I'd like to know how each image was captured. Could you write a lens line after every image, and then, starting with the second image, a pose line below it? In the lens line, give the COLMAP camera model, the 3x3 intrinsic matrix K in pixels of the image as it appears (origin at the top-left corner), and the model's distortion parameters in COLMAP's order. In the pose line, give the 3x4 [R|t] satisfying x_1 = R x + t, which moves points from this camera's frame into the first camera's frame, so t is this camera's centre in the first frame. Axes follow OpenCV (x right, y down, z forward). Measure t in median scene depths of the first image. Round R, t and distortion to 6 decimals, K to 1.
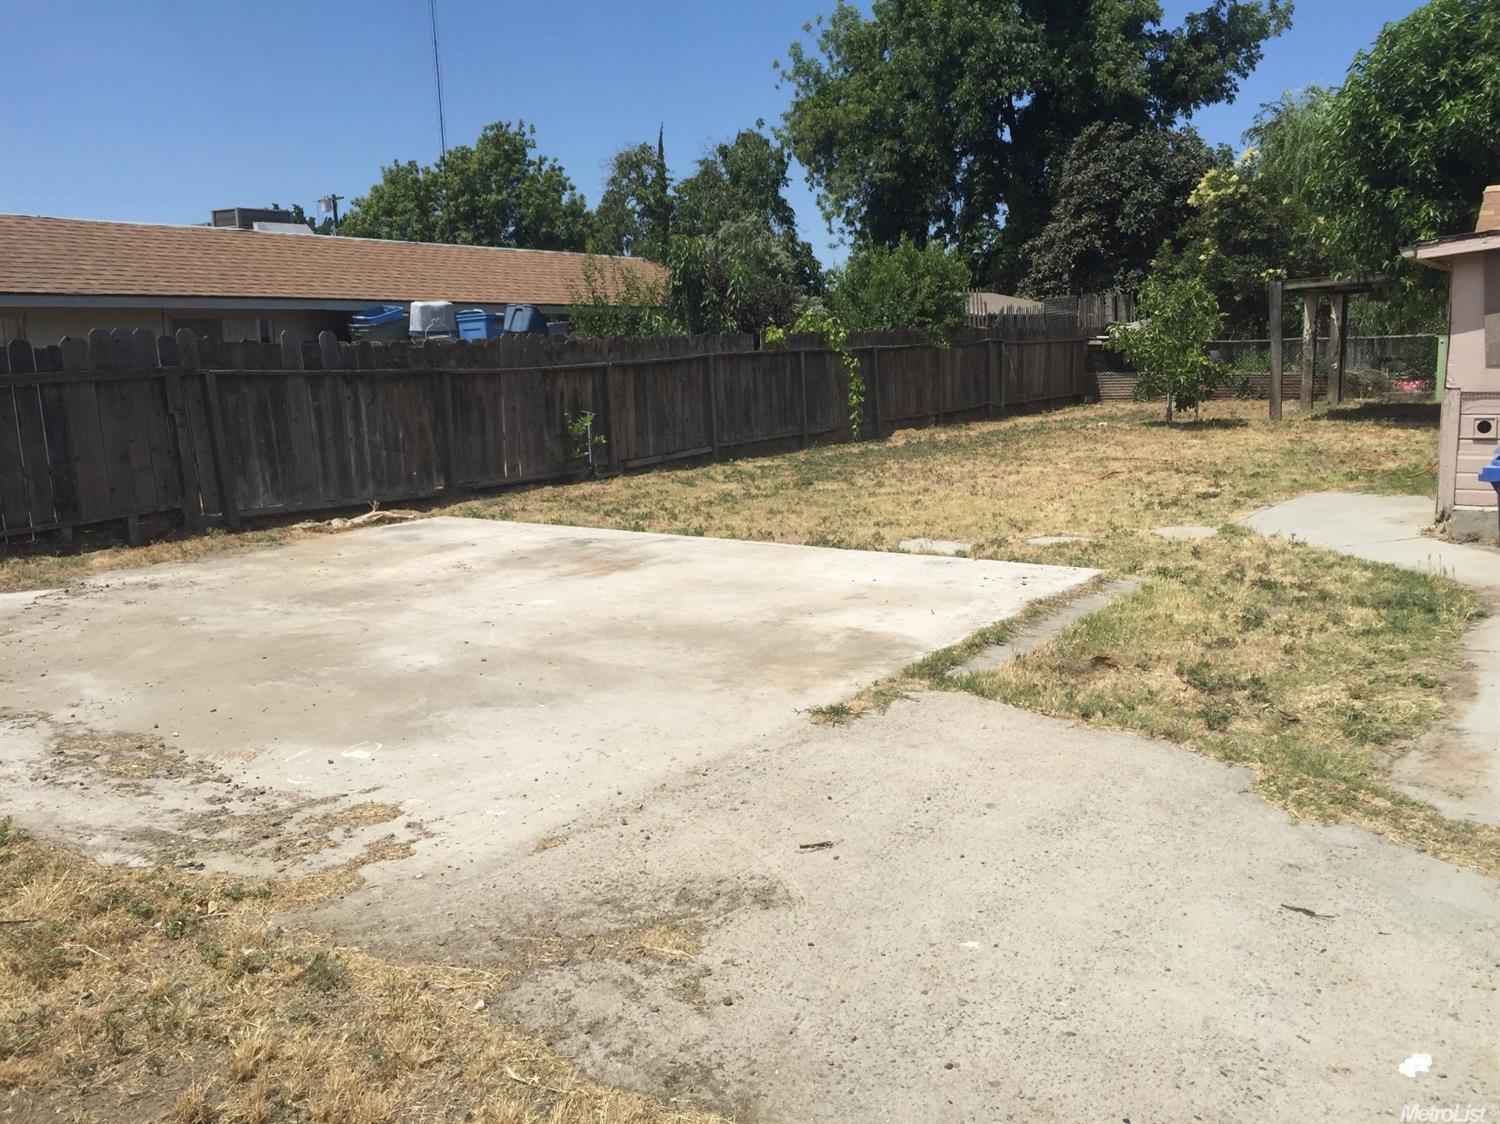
lens RADIAL K [[1298.8, 0, 750.9], [0, 1298.8, 546.4], [0, 0, 1]] dist [0.079392, -0.109283]
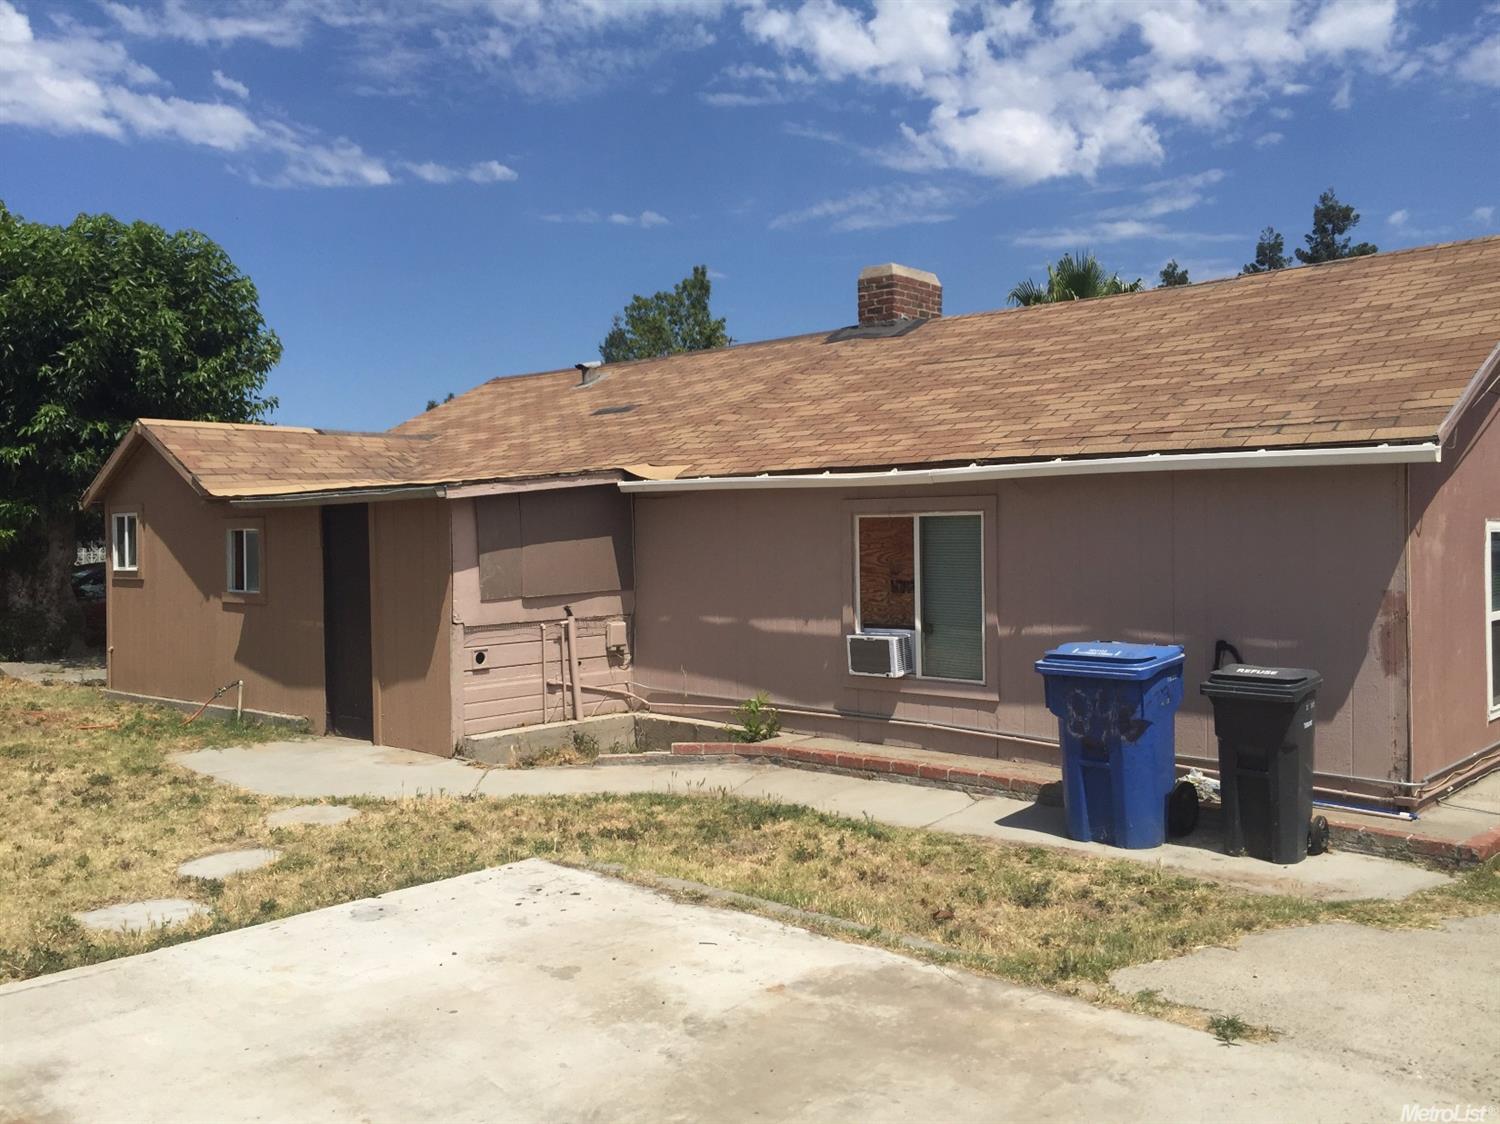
lens RADIAL K [[1298.8, 0, 750.9], [0, 1298.8, 546.4], [0, 0, 1]] dist [0.079392, -0.109283]
pose [[0.131354, 0.013129, 0.991249, -0.944626], [0.156794, 0.987051, -0.033850, -0.227335], [-0.978857, 0.159869, 0.127595, 1.320053]]
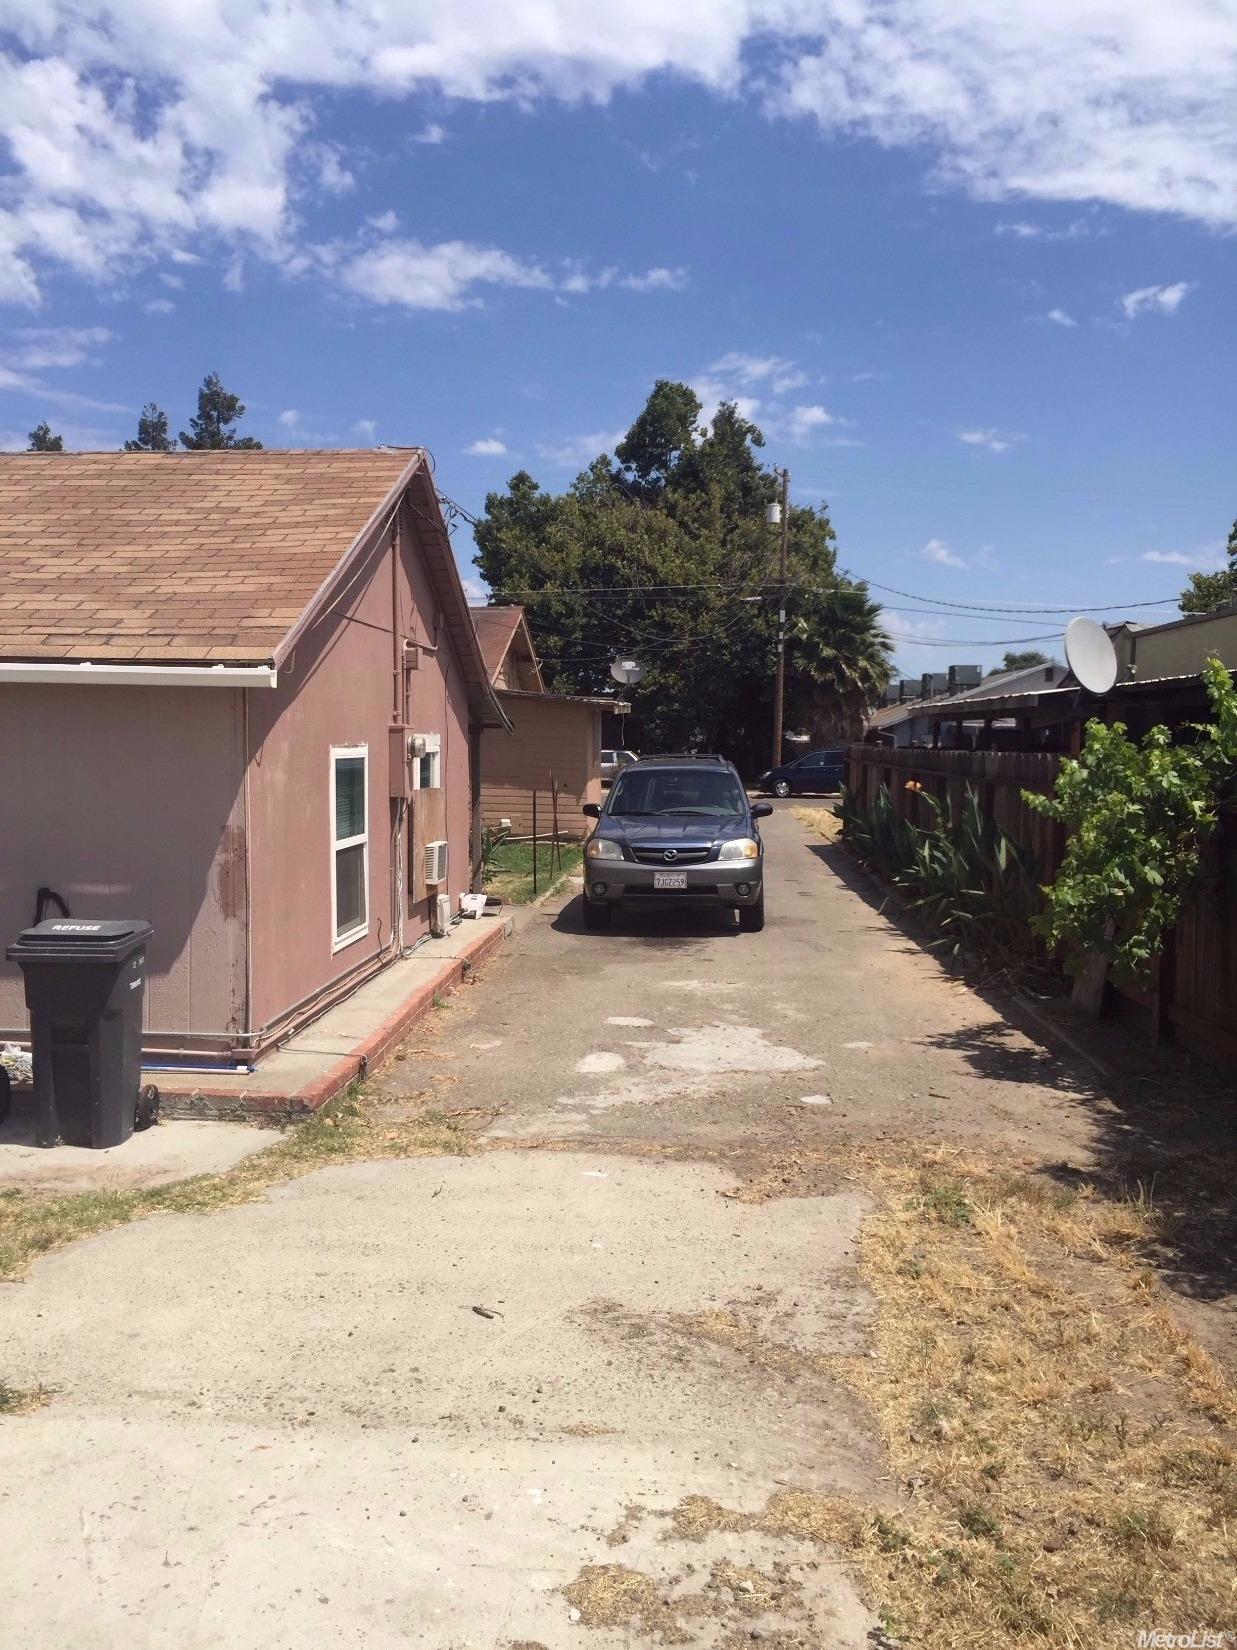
lens RADIAL K [[1428.7, 0, 618.5], [0, 1428.7, 825.0], [0, 0, 1]] dist [0.079392, -0.109283]
pose [[-0.523388, -0.033431, 0.851438, -0.838879], [0.131550, 0.984080, 0.119505, -0.241221], [-0.841878, 0.174555, -0.510658, 1.221014]]
